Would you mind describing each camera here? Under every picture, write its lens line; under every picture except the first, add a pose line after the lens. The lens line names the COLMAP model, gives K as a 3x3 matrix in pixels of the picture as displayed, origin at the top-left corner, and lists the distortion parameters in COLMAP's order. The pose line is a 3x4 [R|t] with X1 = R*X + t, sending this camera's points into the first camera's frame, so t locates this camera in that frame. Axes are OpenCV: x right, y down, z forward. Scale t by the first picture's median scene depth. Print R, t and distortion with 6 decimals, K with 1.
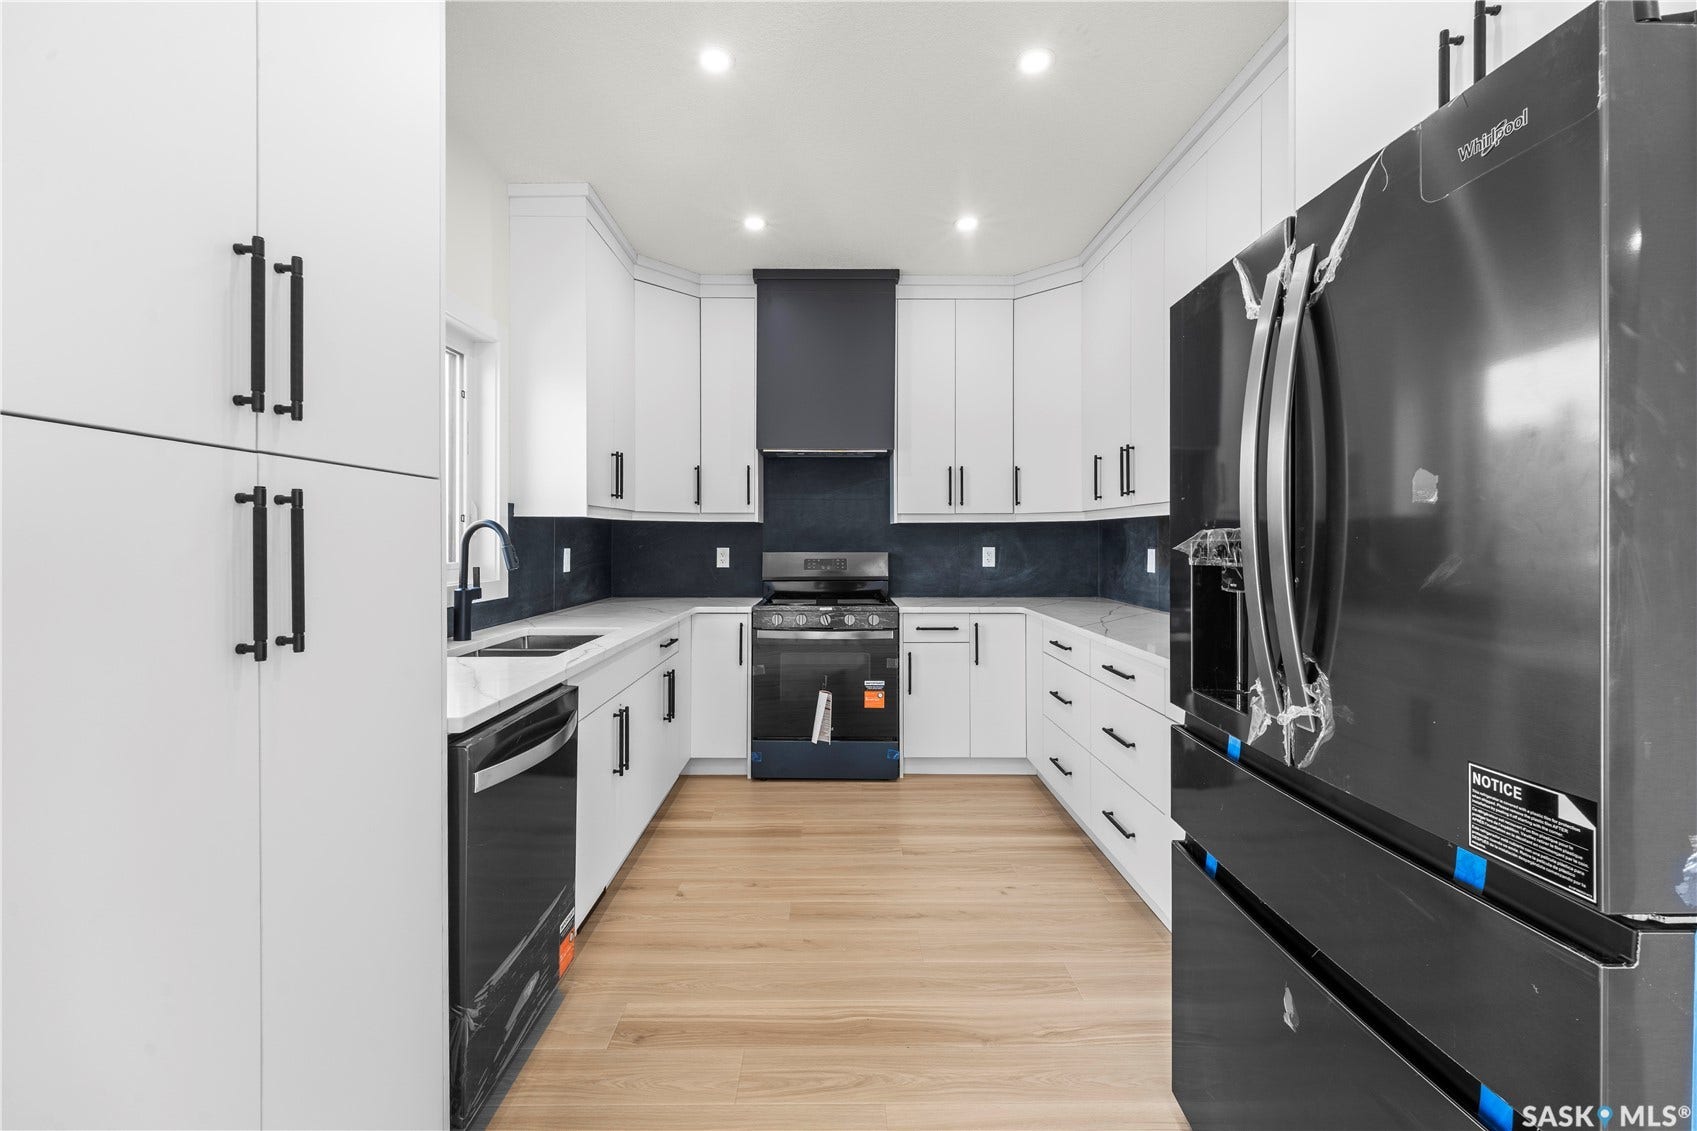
lens RADIAL K [[689.9, 0, 844.4], [0, 689.9, 547.2], [0, 0, 1]] dist [-0.000537, -0.000436]
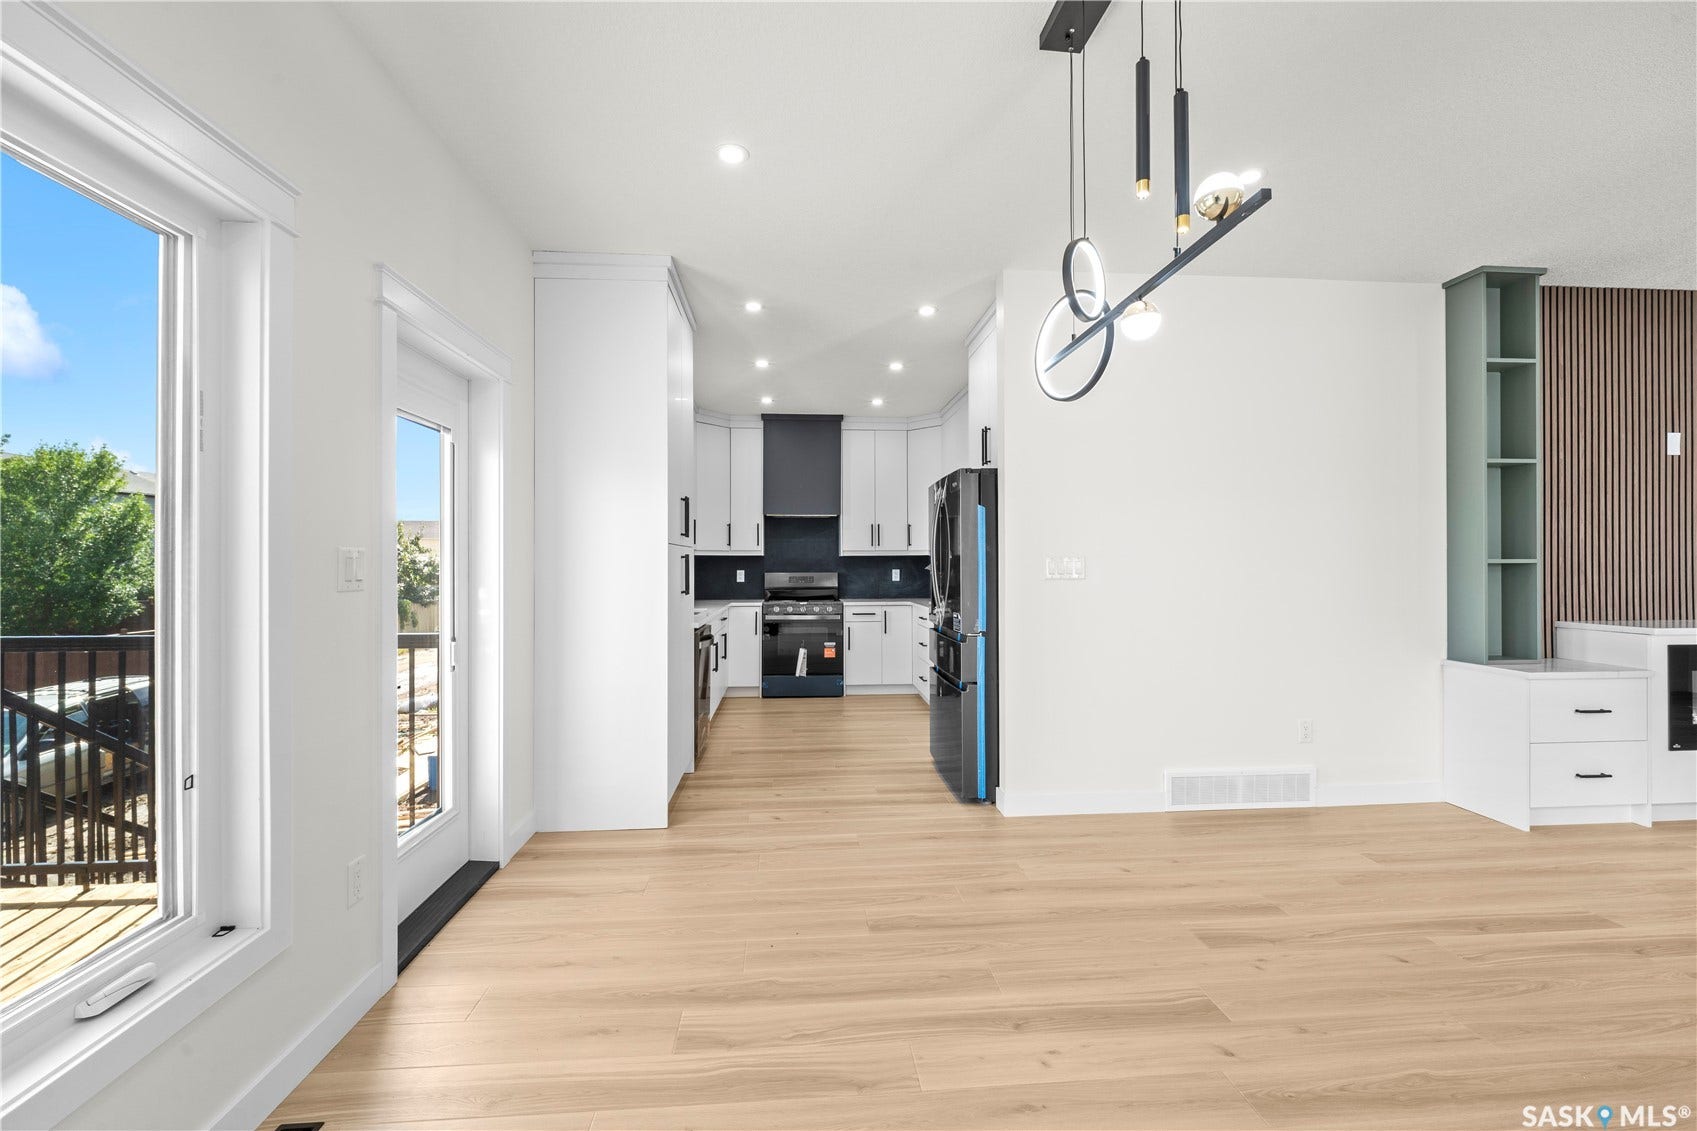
lens RADIAL K [[674.2, 0, 848.5], [0, 674.2, 565.5], [0, 0, 1]] dist [-0.000633, -0.000151]
pose [[0.997495, -0.002667, 0.070689, -0.032716], [0.003256, 0.999961, -0.008218, 0.003903], [-0.070664, 0.008428, 0.997465, -0.784296]]
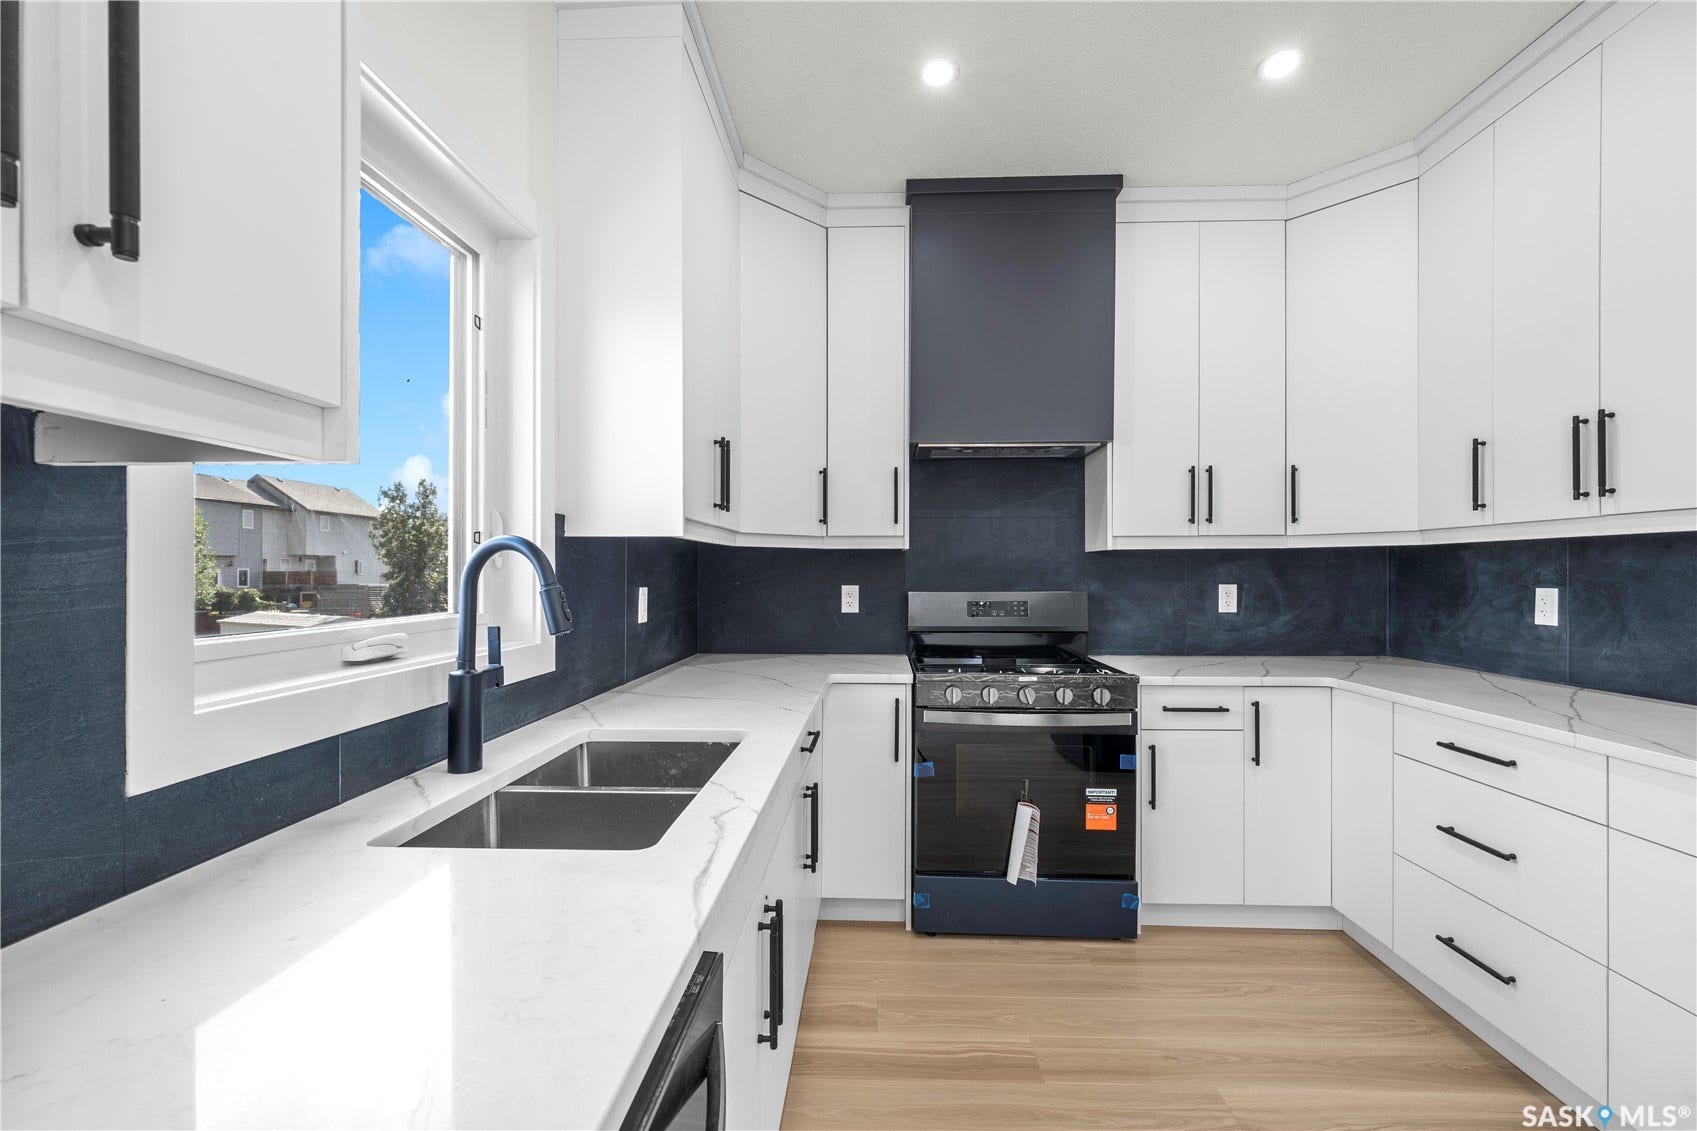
lens RADIAL K [[685.5, 0, 855.3], [0, 685.5, 579.3], [0, 0, 1]] dist [-0.000763, -0.000200]
pose [[0.998818, -0.000592, -0.048595, -0.156895], [0.000424, 0.999994, -0.003474, -0.003591], [0.048597, 0.003449, 0.998813, 0.331264]]
